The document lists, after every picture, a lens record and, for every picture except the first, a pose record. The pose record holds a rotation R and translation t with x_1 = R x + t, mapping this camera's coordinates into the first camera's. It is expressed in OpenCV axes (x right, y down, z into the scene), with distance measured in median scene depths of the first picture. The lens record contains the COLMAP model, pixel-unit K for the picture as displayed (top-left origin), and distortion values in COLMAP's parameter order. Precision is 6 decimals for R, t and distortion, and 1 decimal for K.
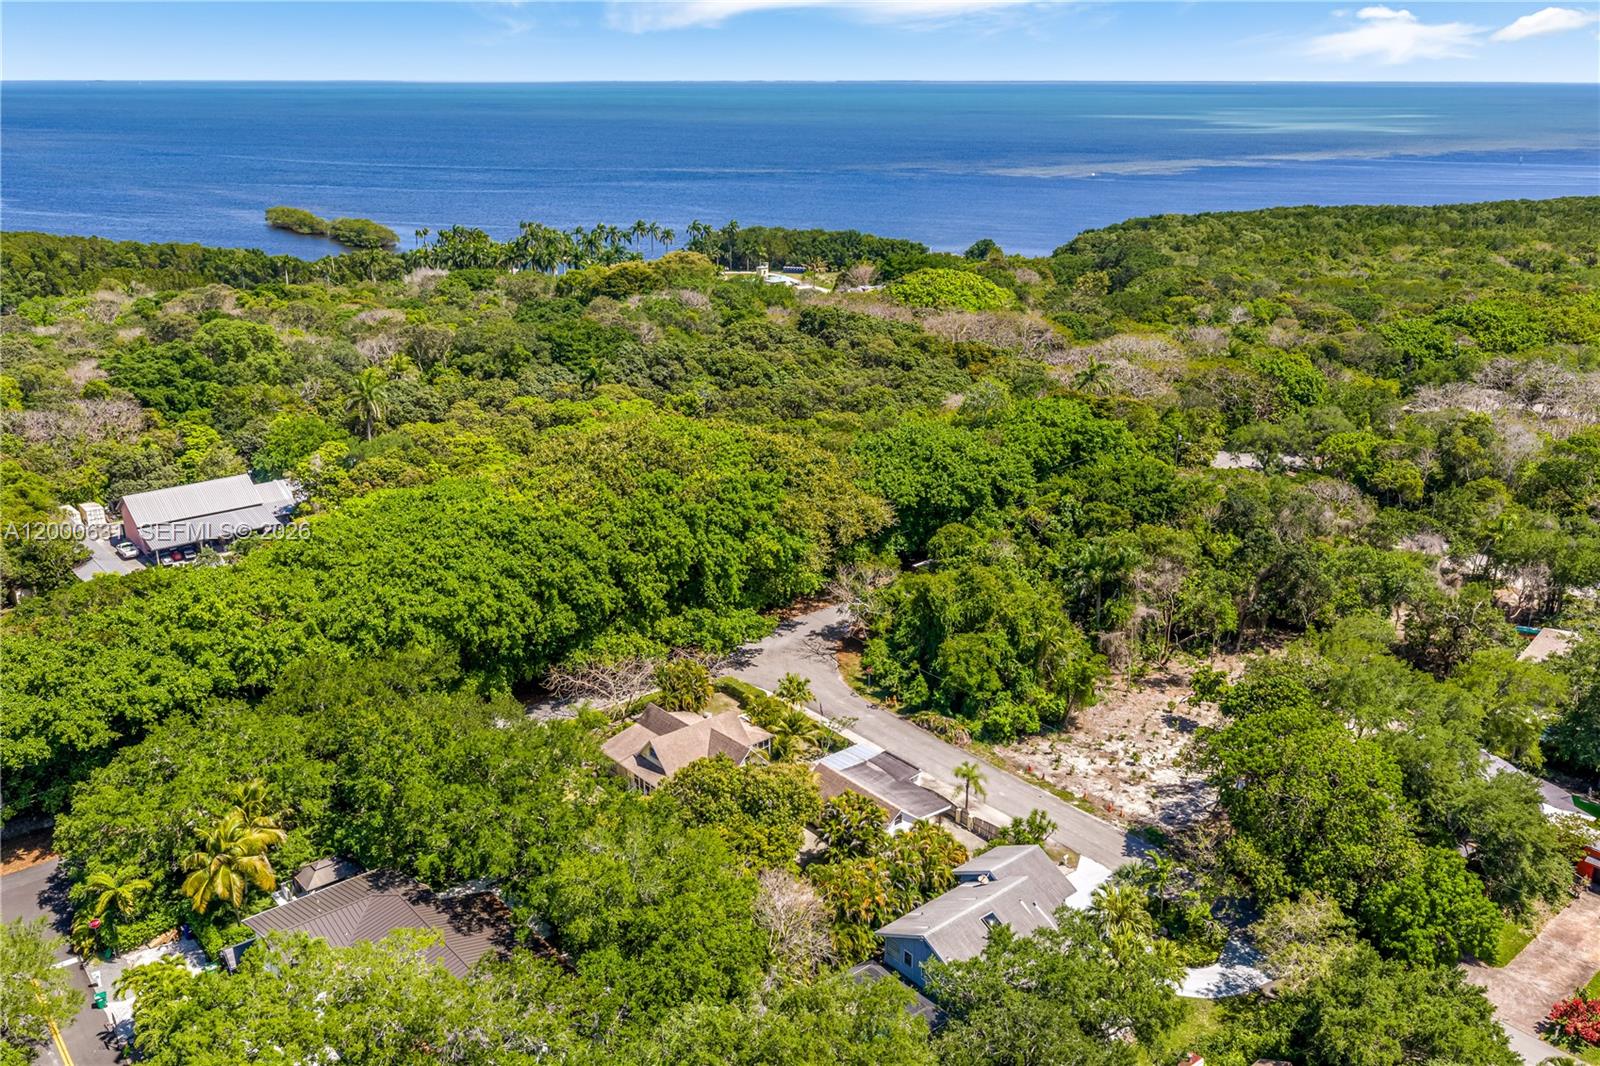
lens RADIAL K [[1281.3, 0, 810.1], [0, 1281.3, 518.1], [0, 0, 1]] dist [0.023764, -0.038528]
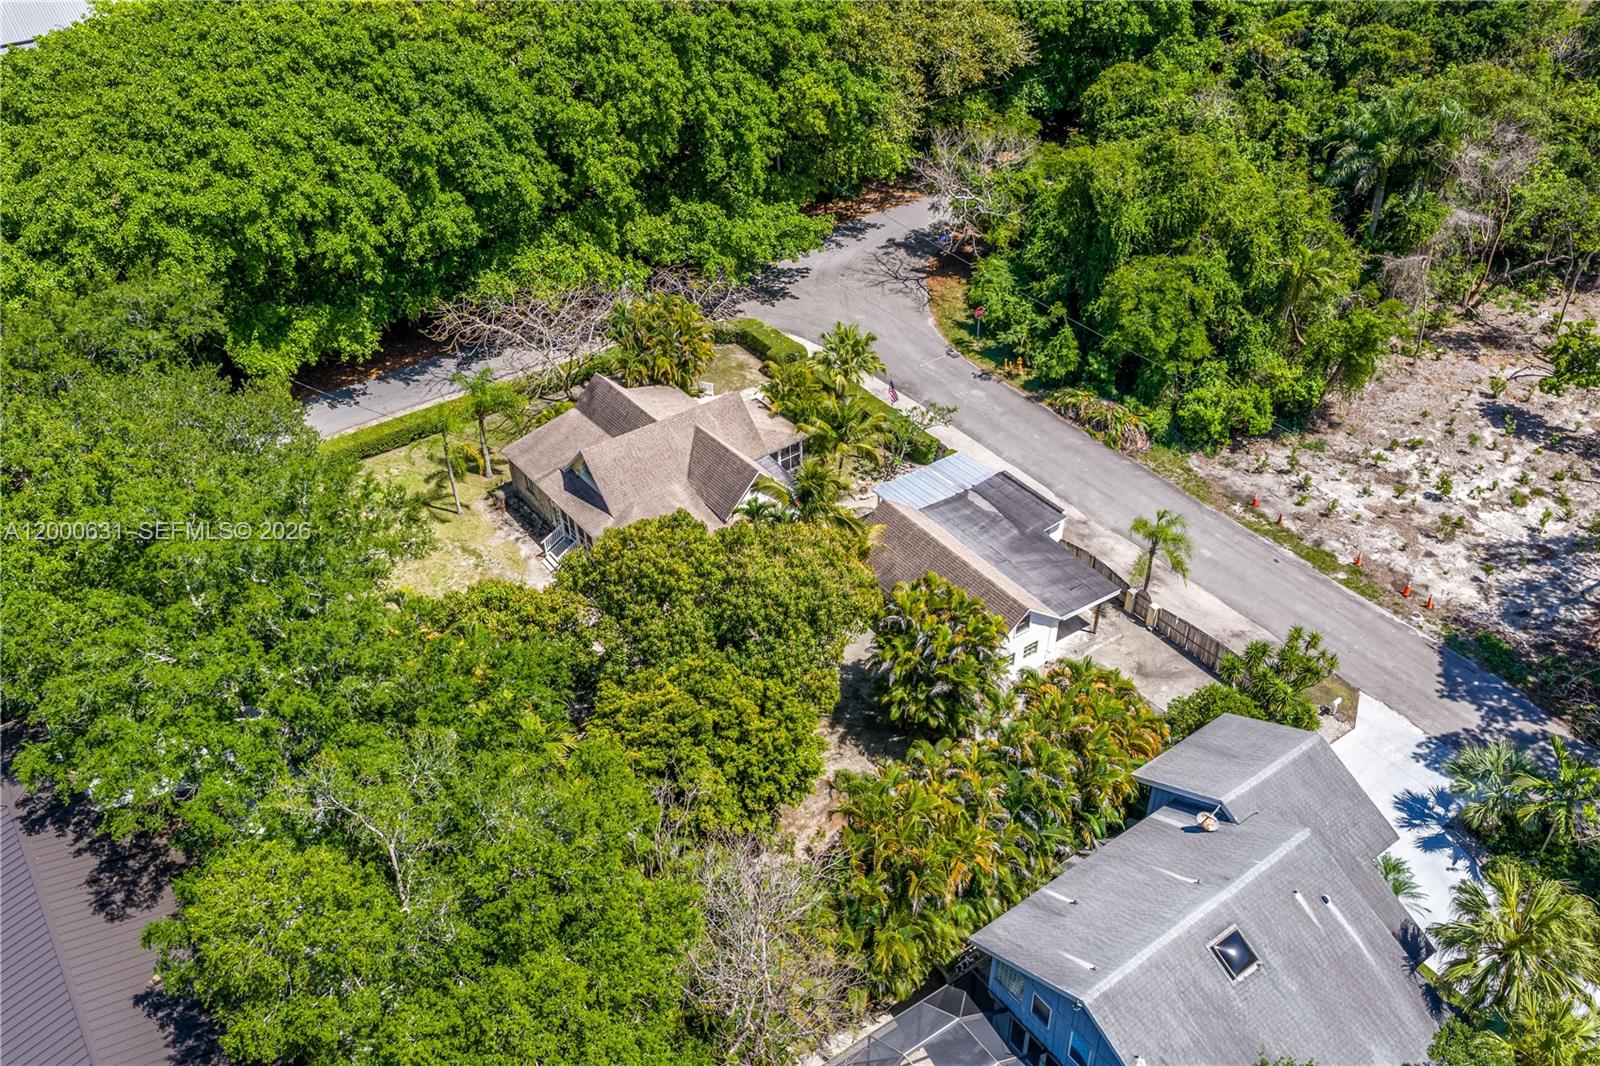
lens RADIAL K [[1281.3, 0, 810.1], [0, 1281.3, 518.1], [0, 0, 1]] dist [0.023764, -0.038528]
pose [[0.996922, 0.033574, -0.070846, 0.013488], [-0.009089, 0.947063, 0.320919, 0.018345], [0.077870, -0.319287, 0.944453, 0.412109]]
